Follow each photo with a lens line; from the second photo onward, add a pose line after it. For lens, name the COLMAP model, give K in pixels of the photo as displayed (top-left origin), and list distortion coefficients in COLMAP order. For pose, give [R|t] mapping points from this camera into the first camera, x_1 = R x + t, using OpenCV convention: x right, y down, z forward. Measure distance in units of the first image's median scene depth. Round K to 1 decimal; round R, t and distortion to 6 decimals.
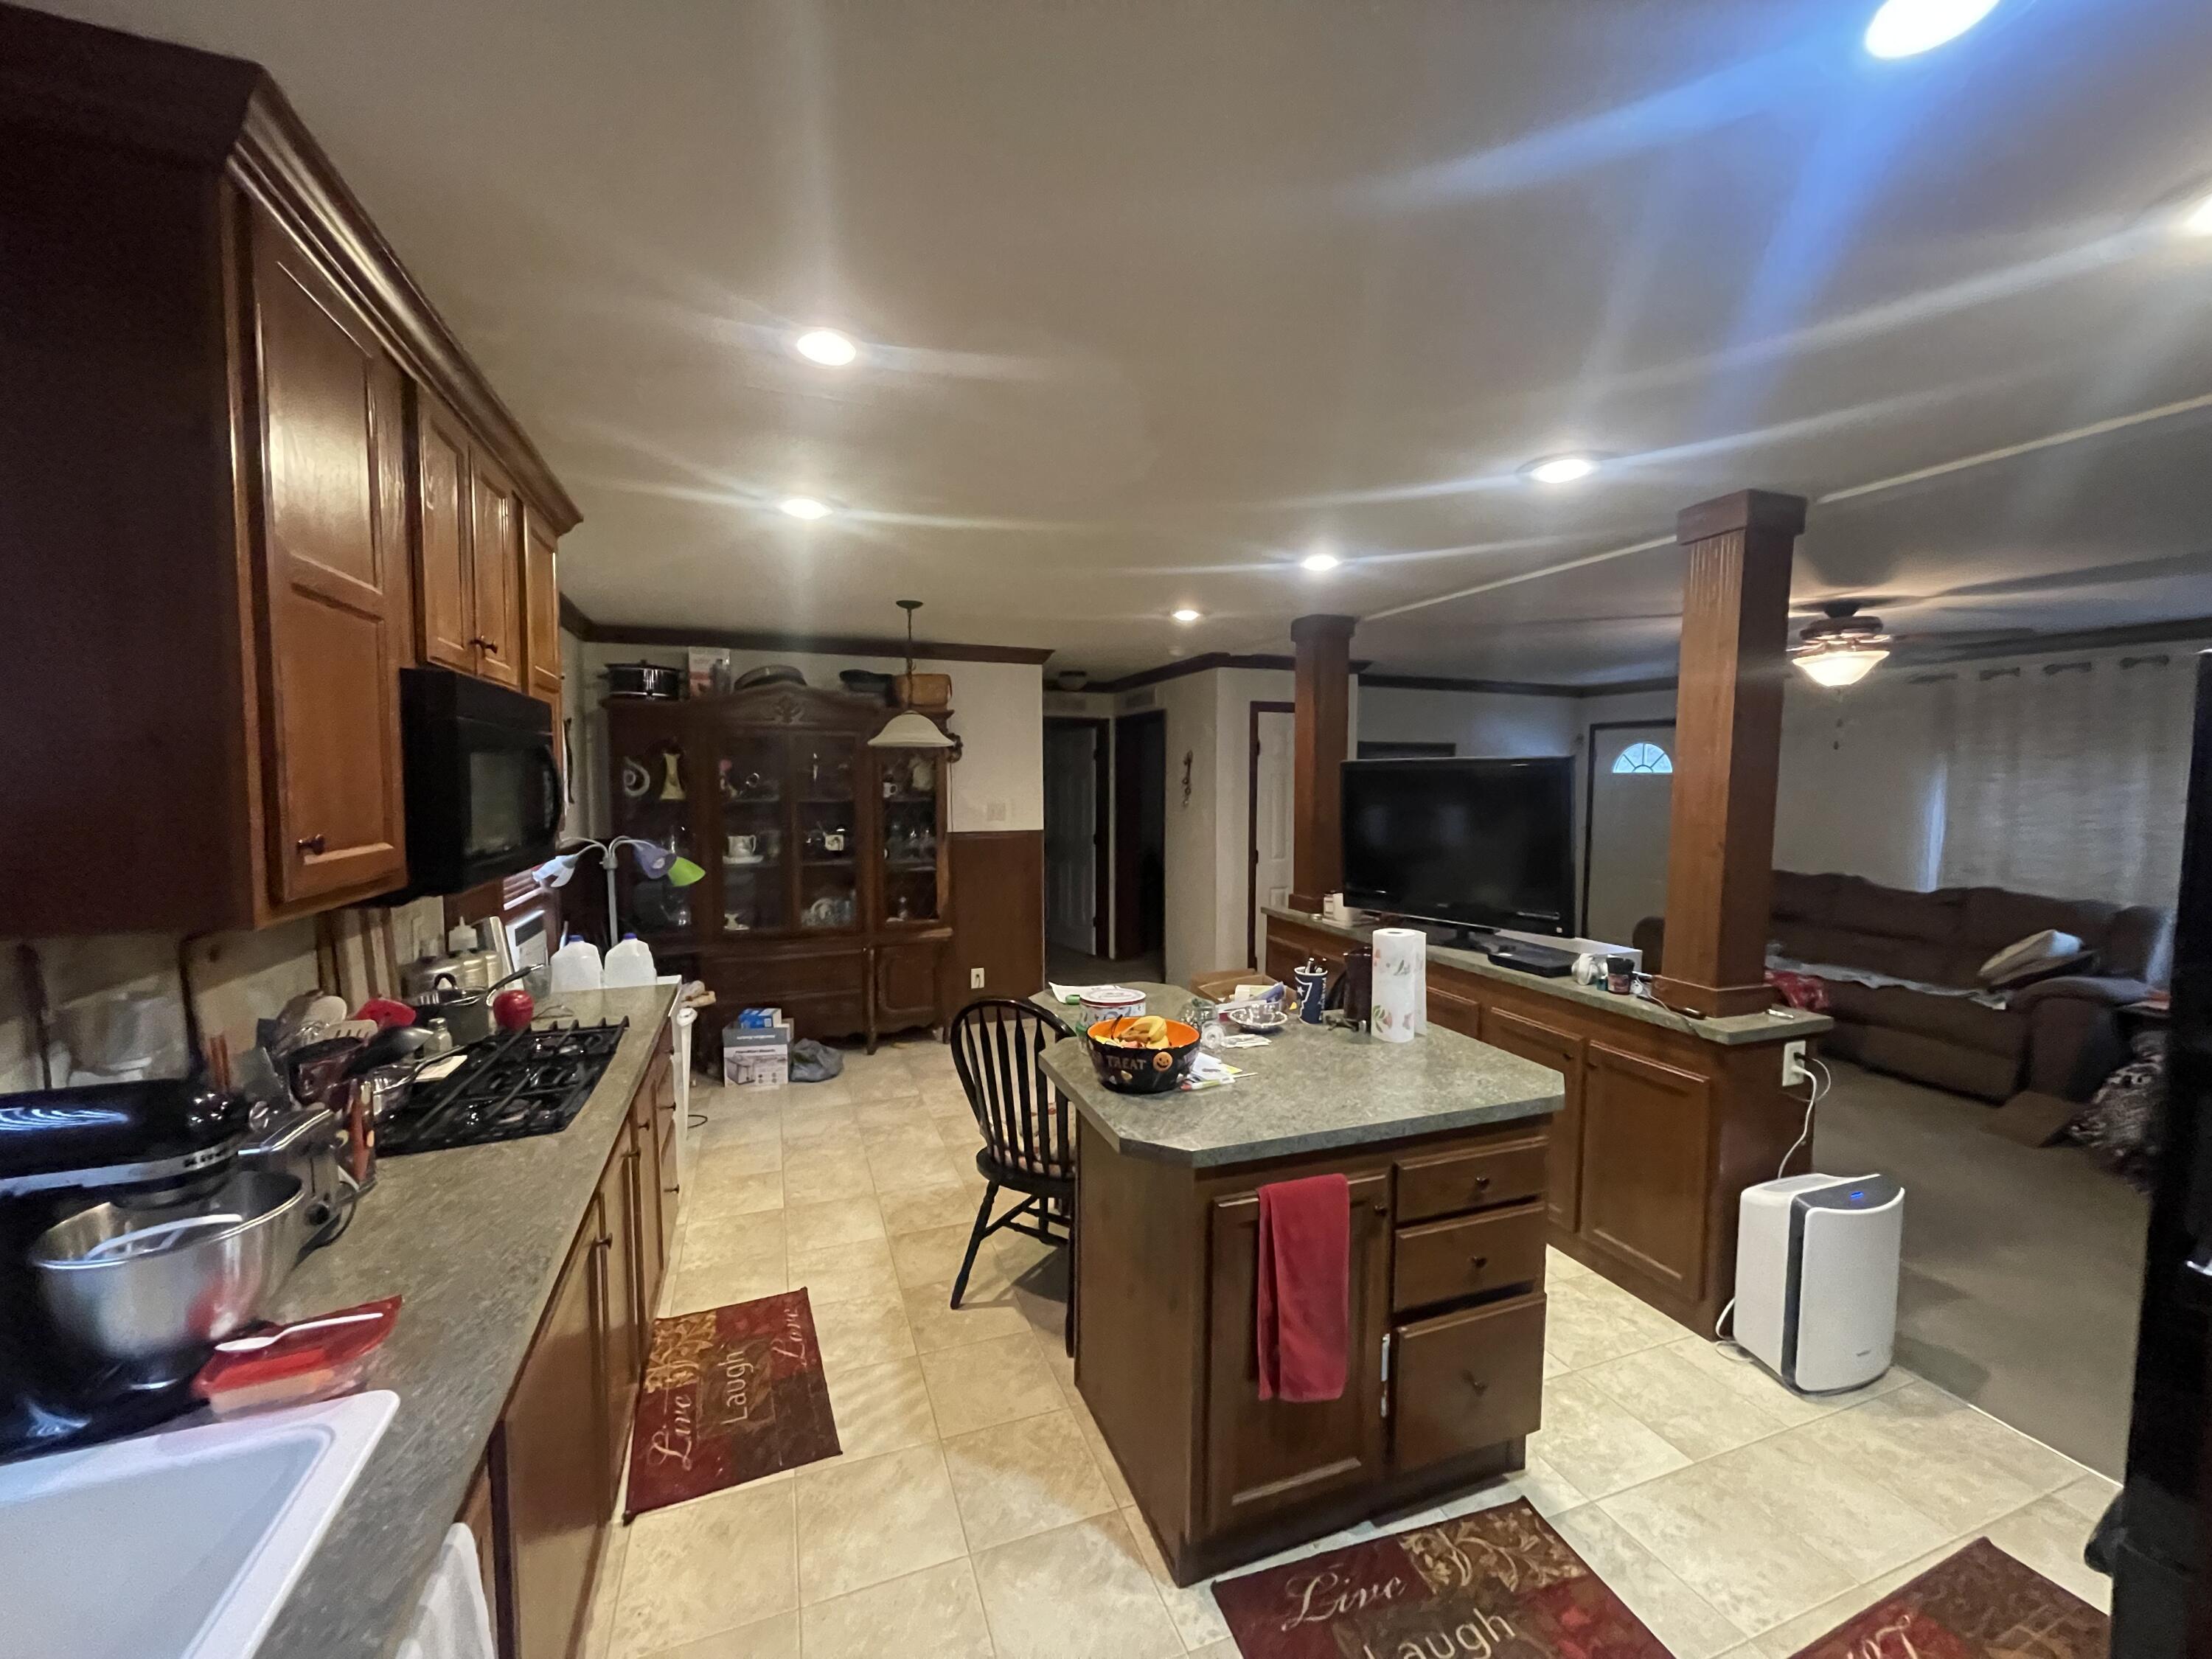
lens RADIAL K [[894.7, 0, 1103.9], [0, 894.7, 826.7], [0, 0, 1]] dist [-0.001469, -0.000947]
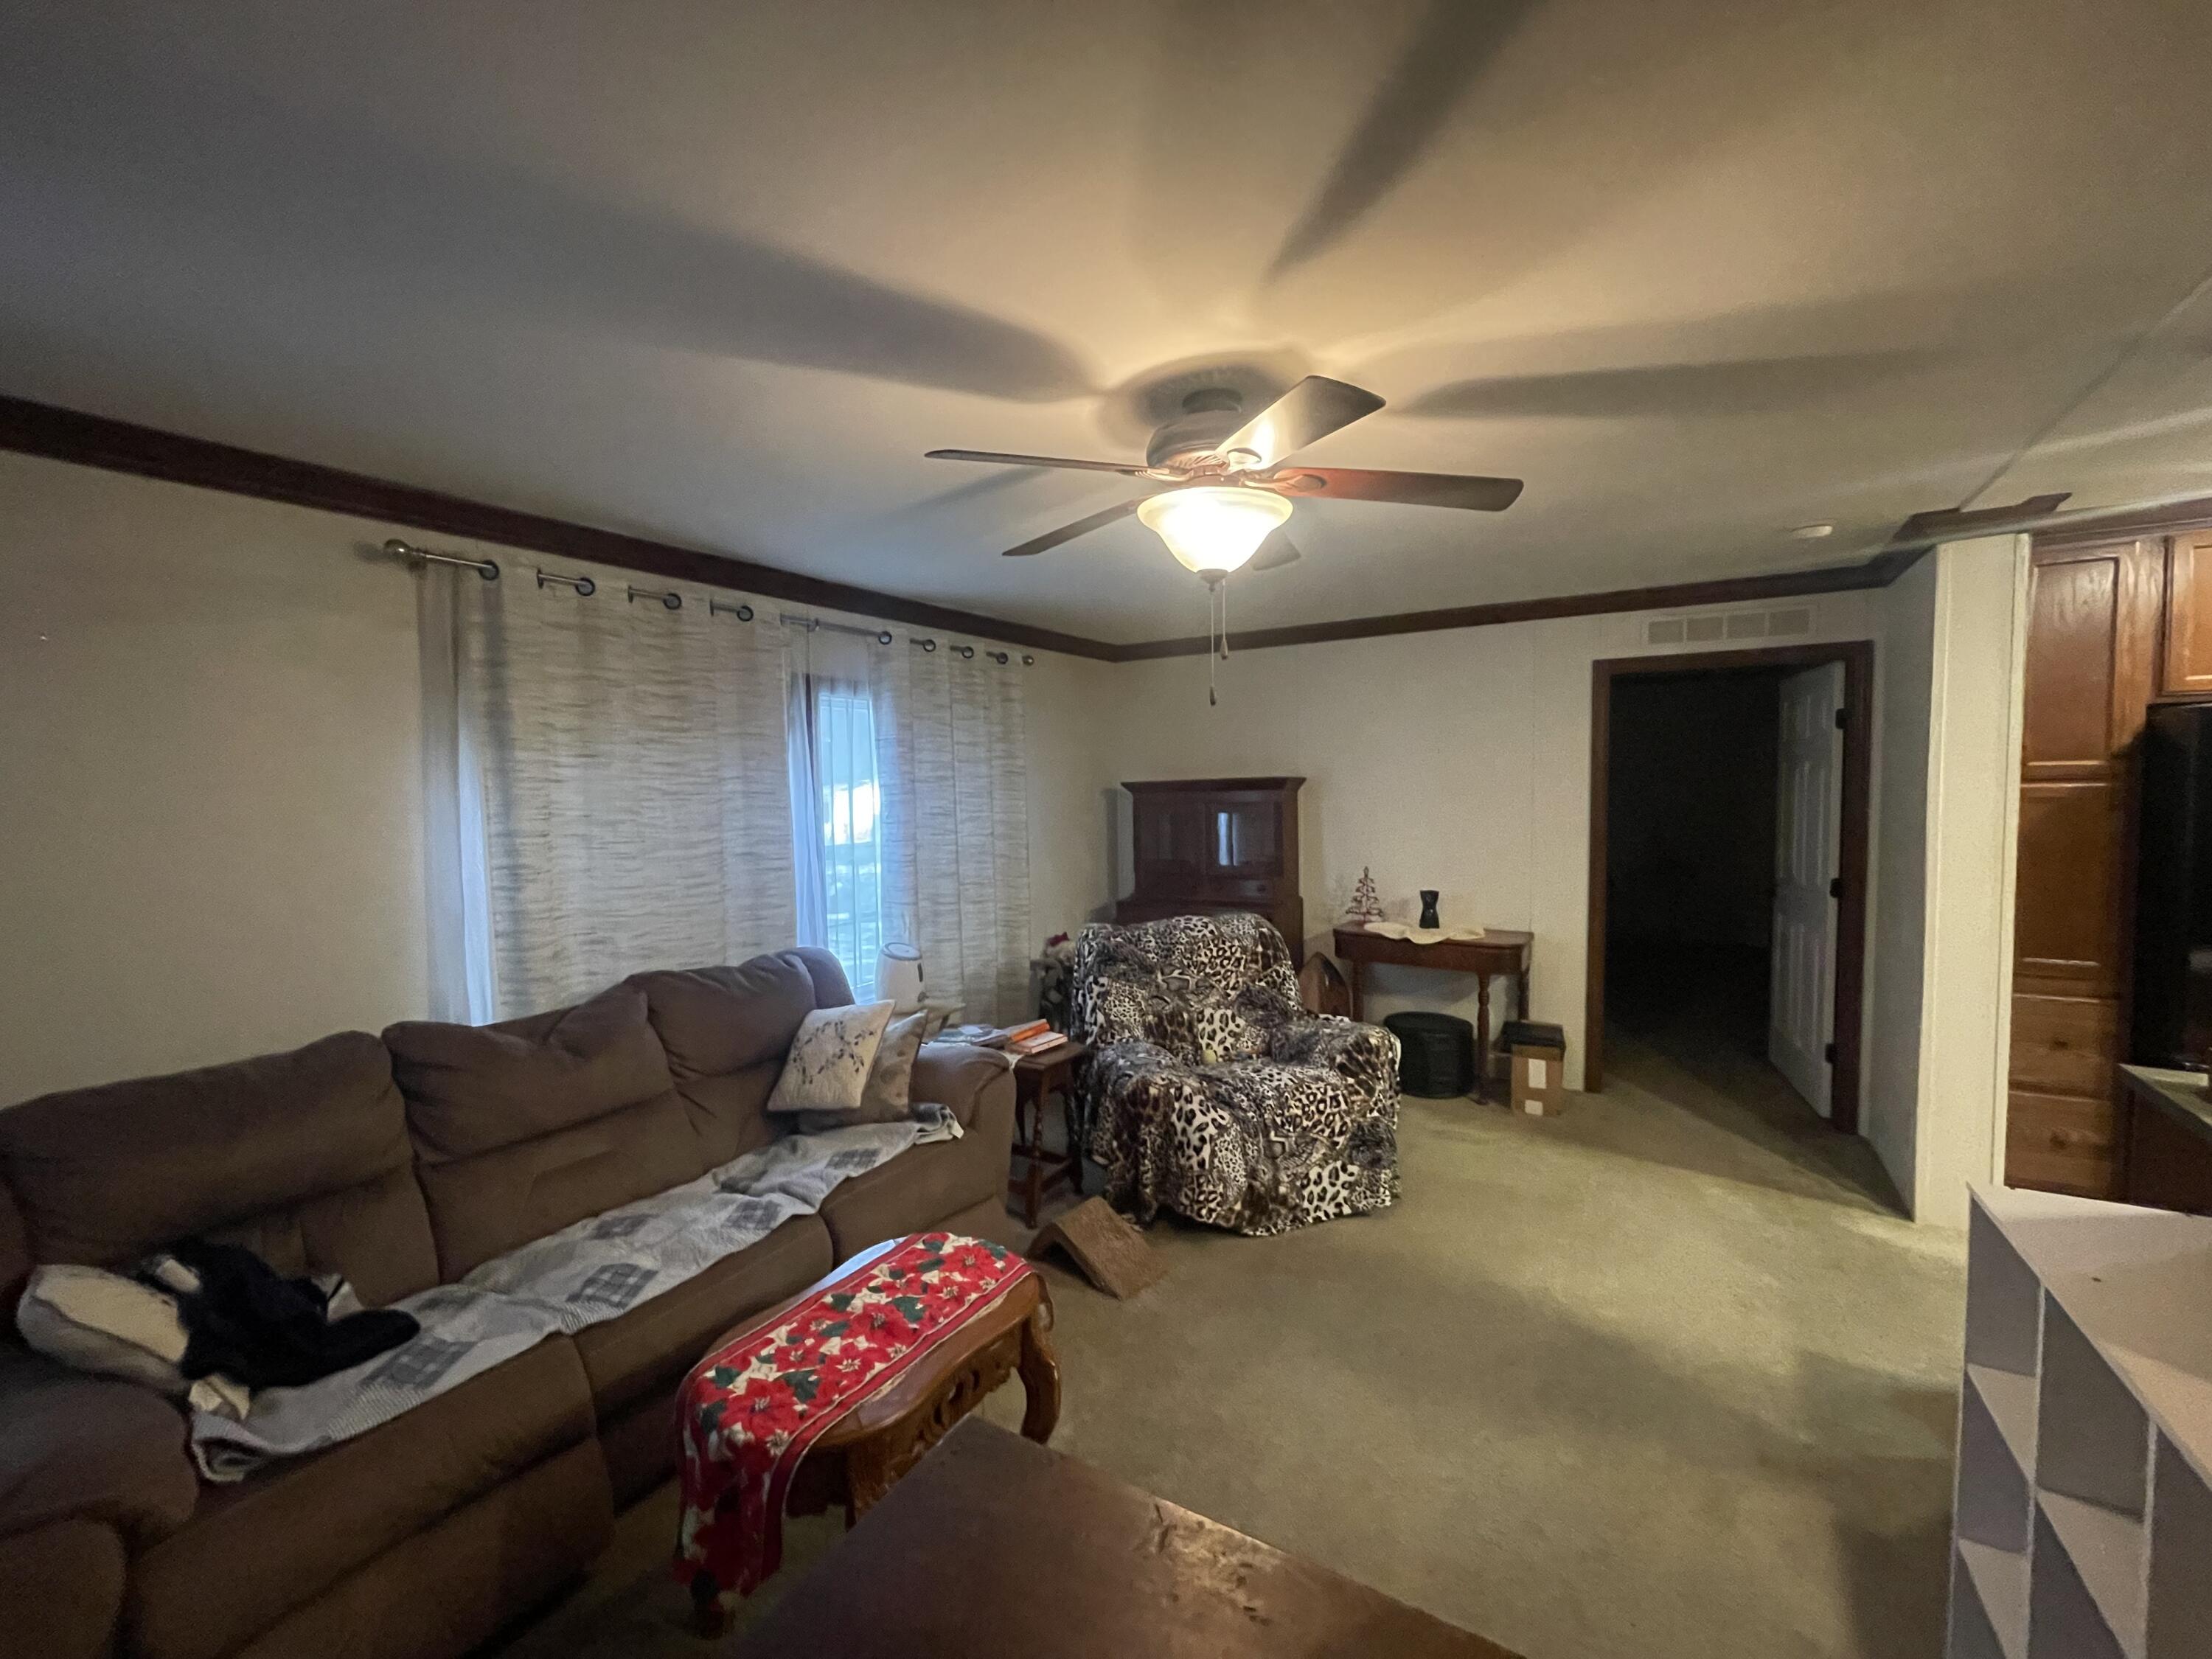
lens RADIAL K [[894.7, 0, 1105.2], [0, 894.7, 828.7], [0, 0, 1]] dist [-0.001469, -0.000947]
pose [[-0.620180, -0.034778, 0.783688, 0.746704], [0.055188, 0.994607, 0.087812, -0.105160], [-0.782516, 0.097710, -0.614916, 2.143493]]
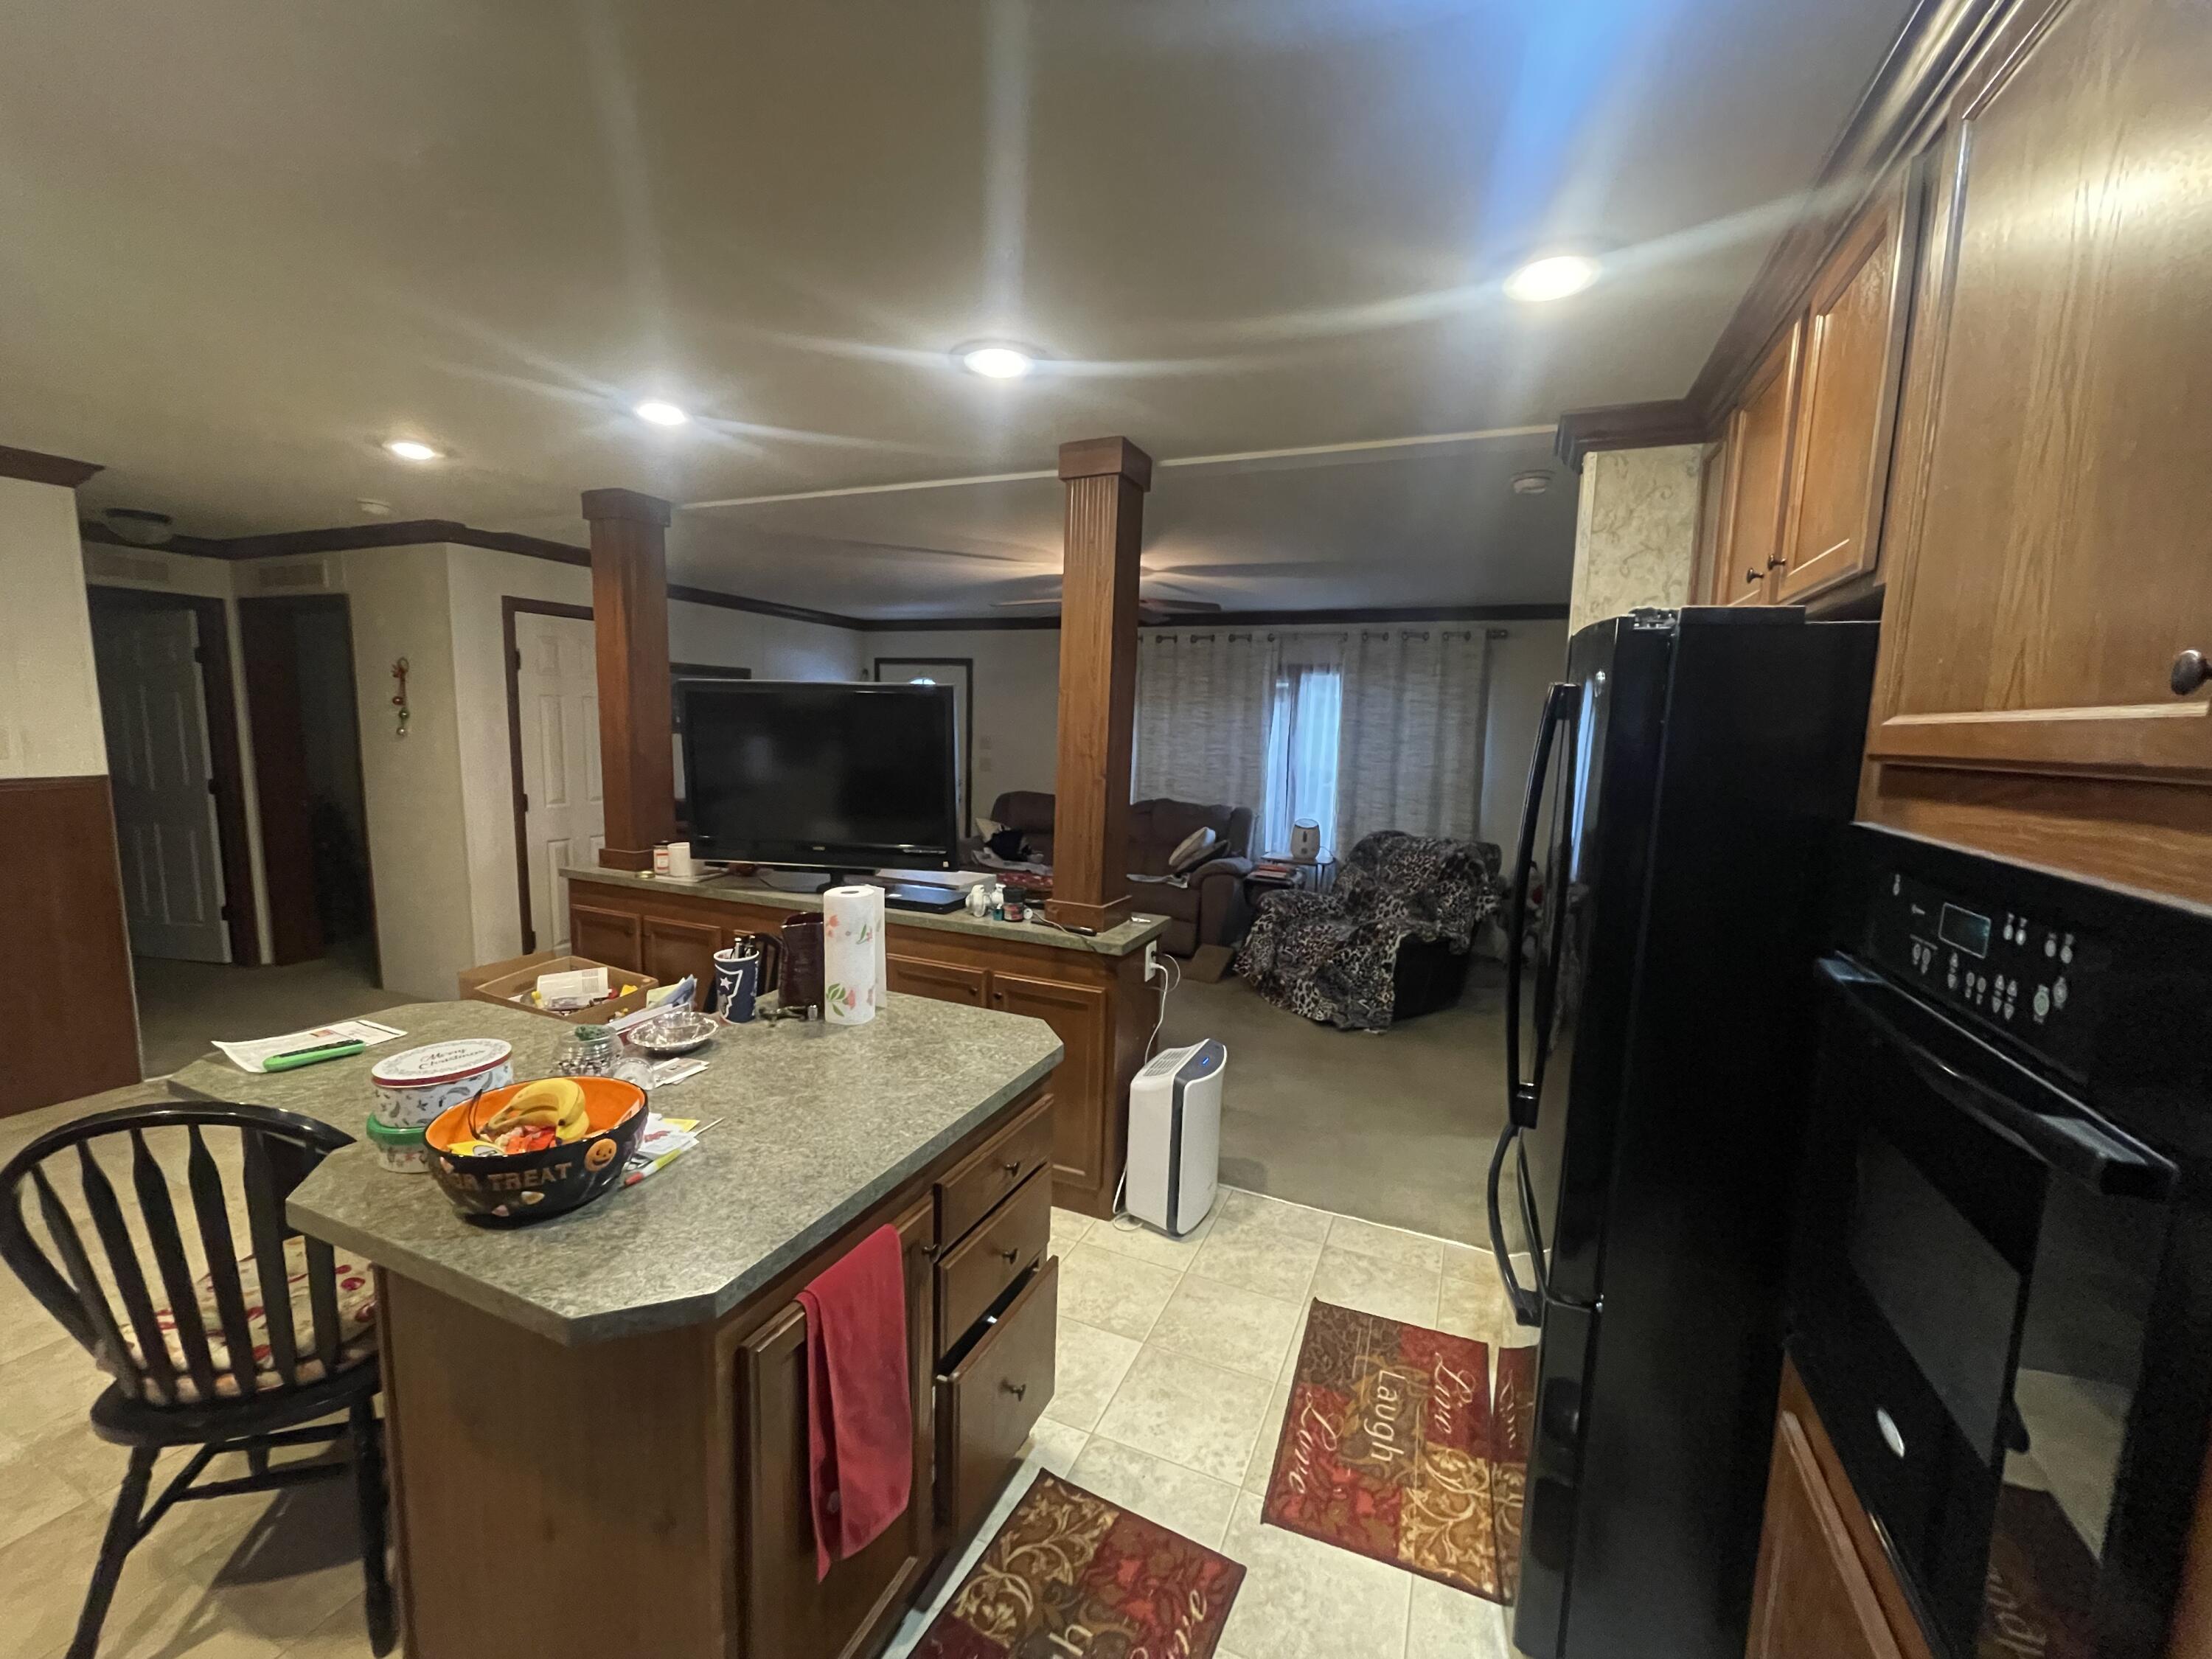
lens RADIAL K [[894.7, 0, 1106.9], [0, 894.7, 830.8], [0, 0, 1]] dist [-0.001469, -0.000947]
pose [[0.690499, -0.072598, 0.719681, -0.087766], [0.014112, 0.996113, 0.086943, -0.004735], [-0.723196, -0.049878, 0.688840, 0.249383]]
